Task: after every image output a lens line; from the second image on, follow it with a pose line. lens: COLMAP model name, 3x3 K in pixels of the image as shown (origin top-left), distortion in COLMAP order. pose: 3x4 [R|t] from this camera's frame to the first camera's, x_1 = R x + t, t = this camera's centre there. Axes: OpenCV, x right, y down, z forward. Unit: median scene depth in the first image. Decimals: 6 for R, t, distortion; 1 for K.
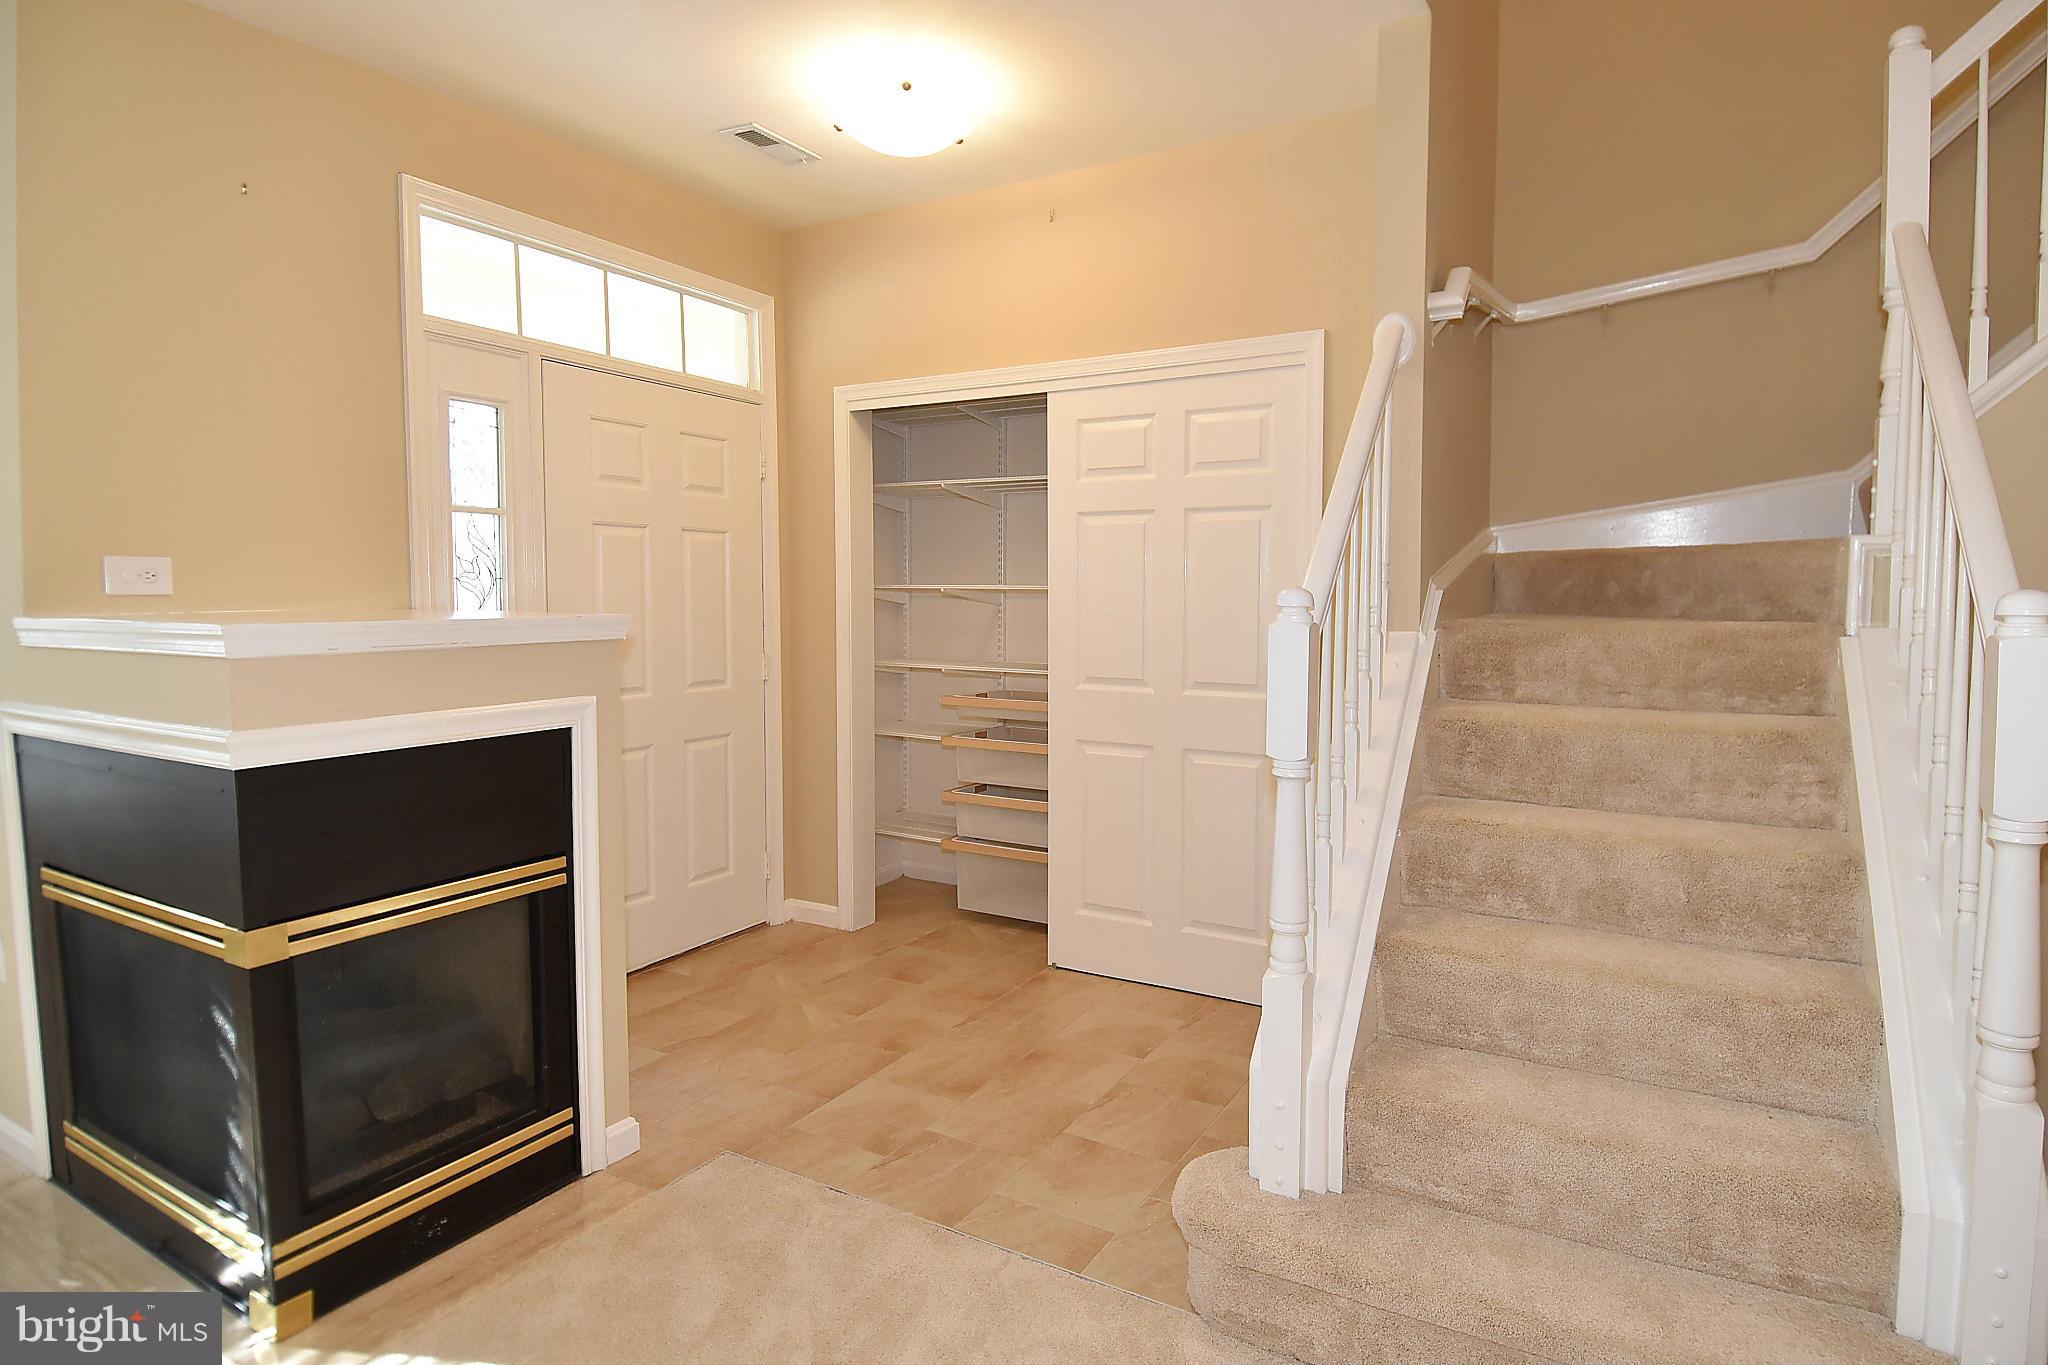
lens RADIAL K [[1047.9, 0, 1082.6], [0, 1047.9, 637.4], [0, 0, 1]] dist [0.067546, -0.058649]
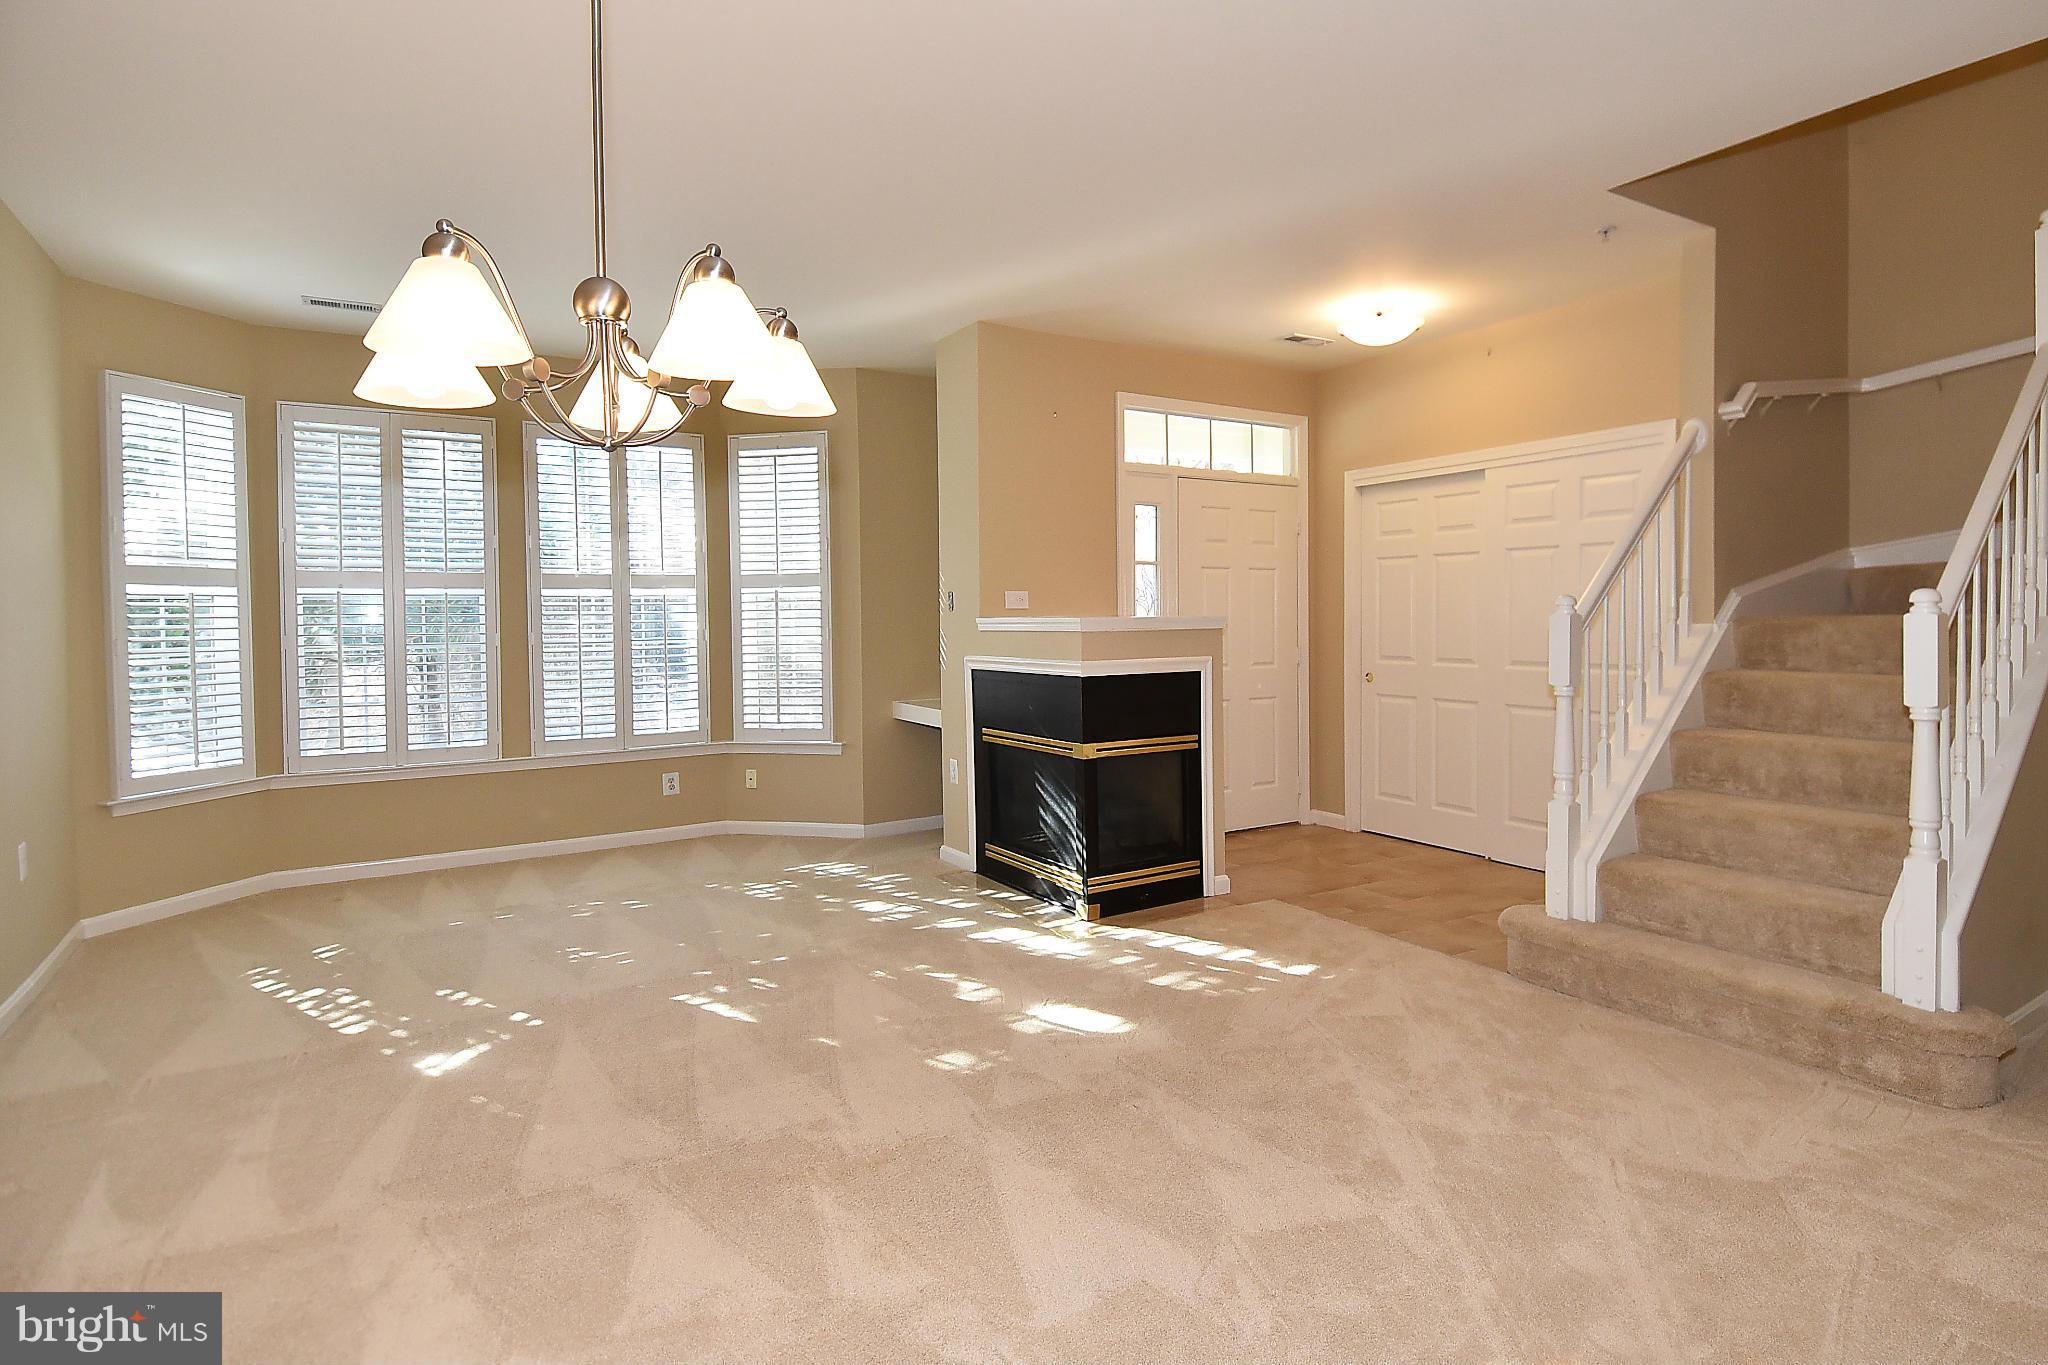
lens RADIAL K [[1047.9, 0, 1082.6], [0, 1047.9, 637.4], [0, 0, 1]] dist [0.067546, -0.058649]
pose [[0.873626, 0.003324, -0.486587, 0.292497], [-0.014350, 0.999718, -0.018934, 0.060643], [0.486387, 0.023524, 0.873427, -0.848676]]
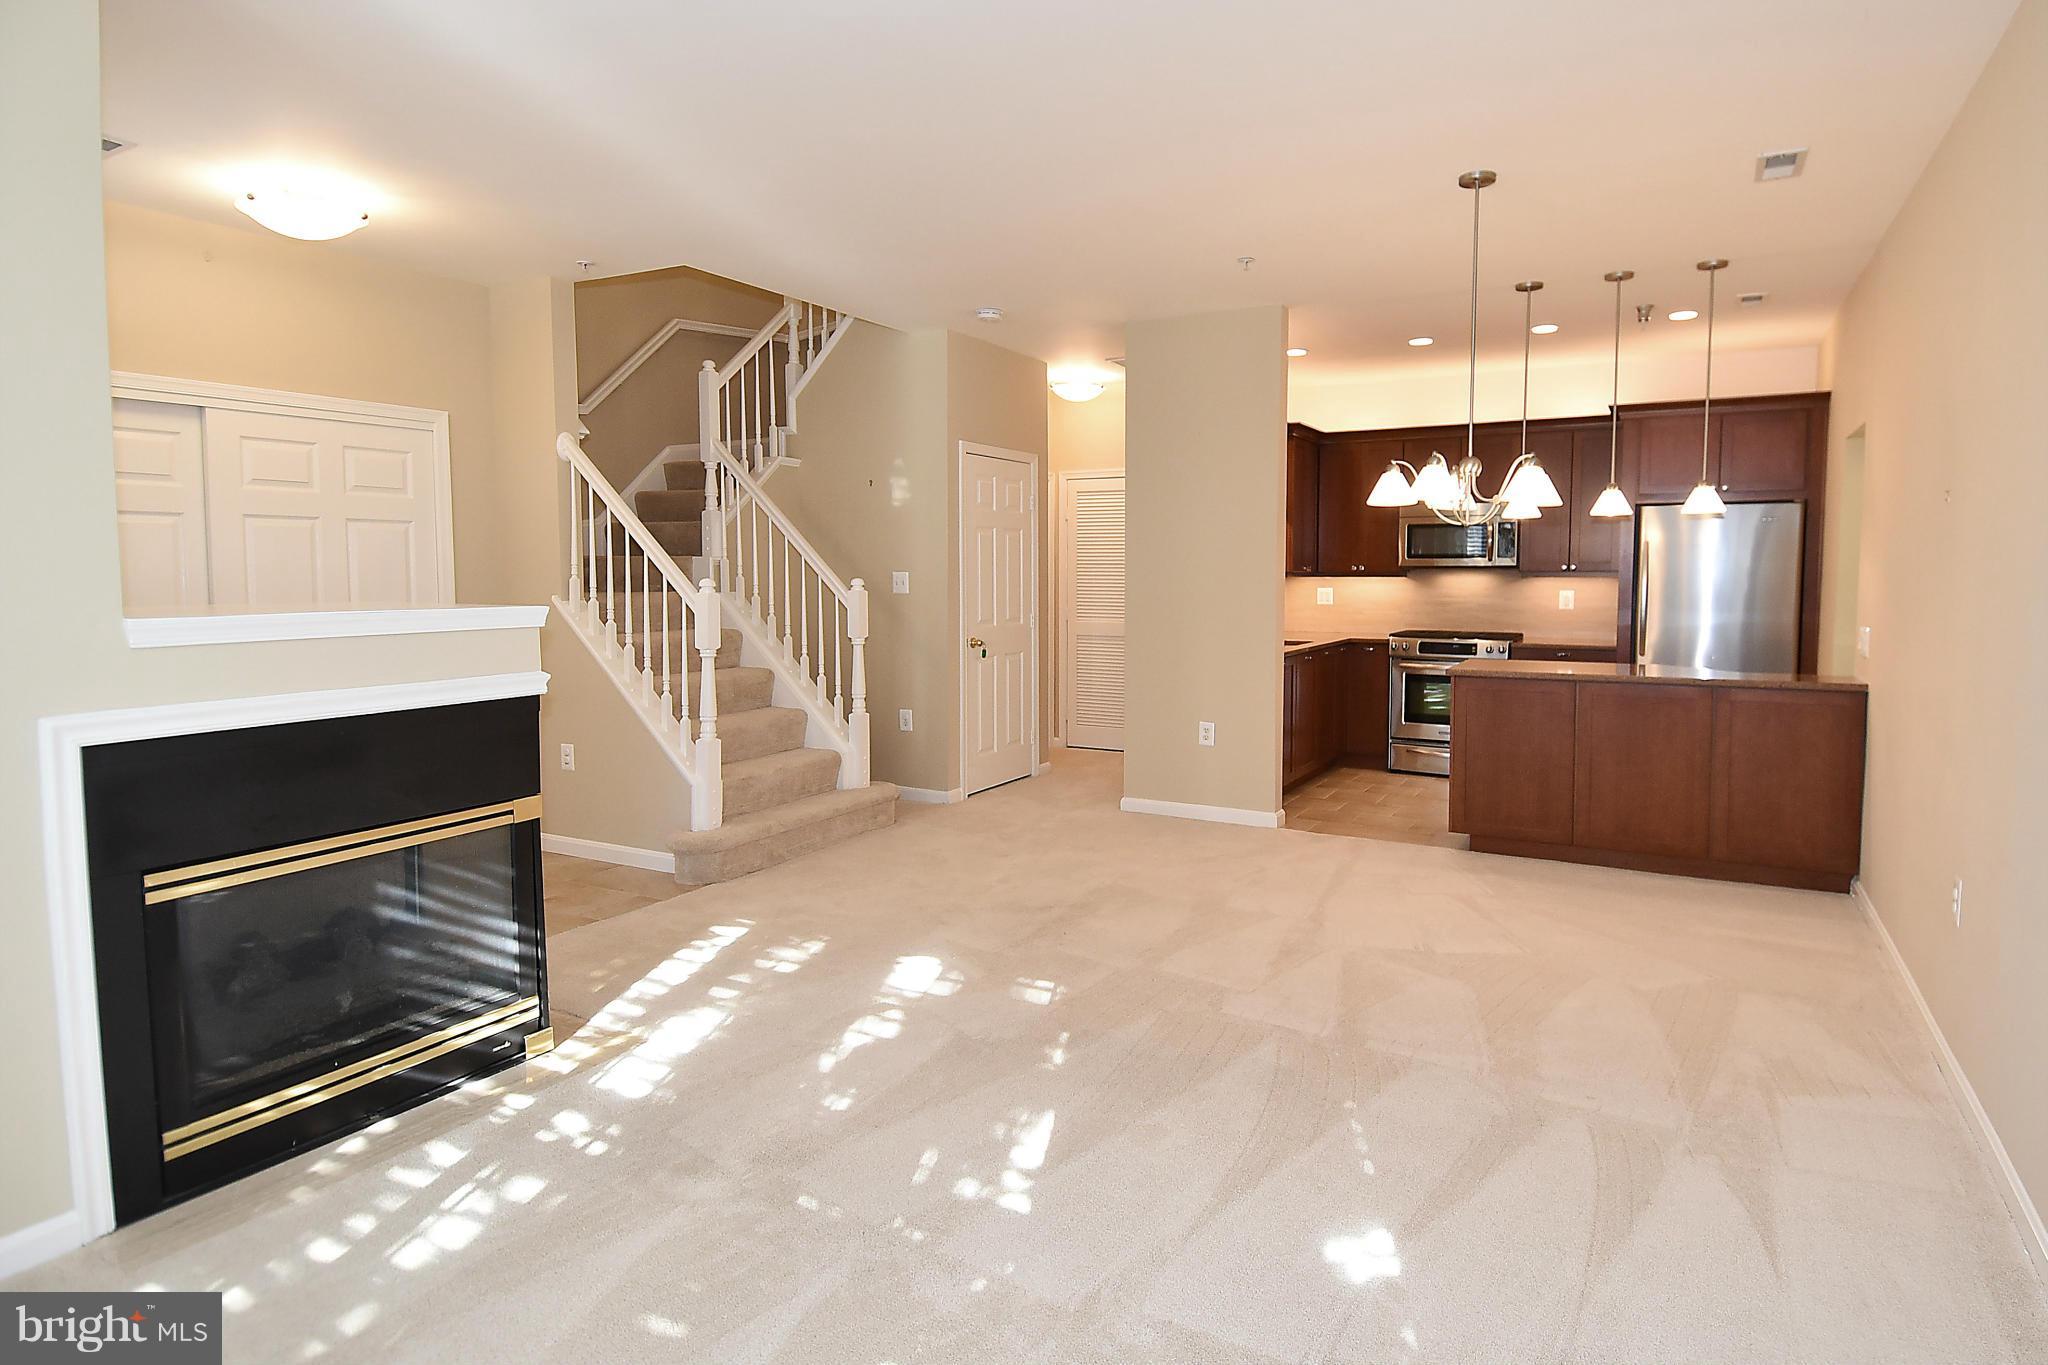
lens RADIAL K [[1047.9, 0, 1082.6], [0, 1047.9, 637.4], [0, 0, 1]] dist [0.067546, -0.058649]
pose [[0.027359, -0.063365, 0.997615, -1.878769], [0.049393, 0.996856, 0.061963, -0.020457], [-0.998405, 0.047580, 0.030402, 0.092366]]
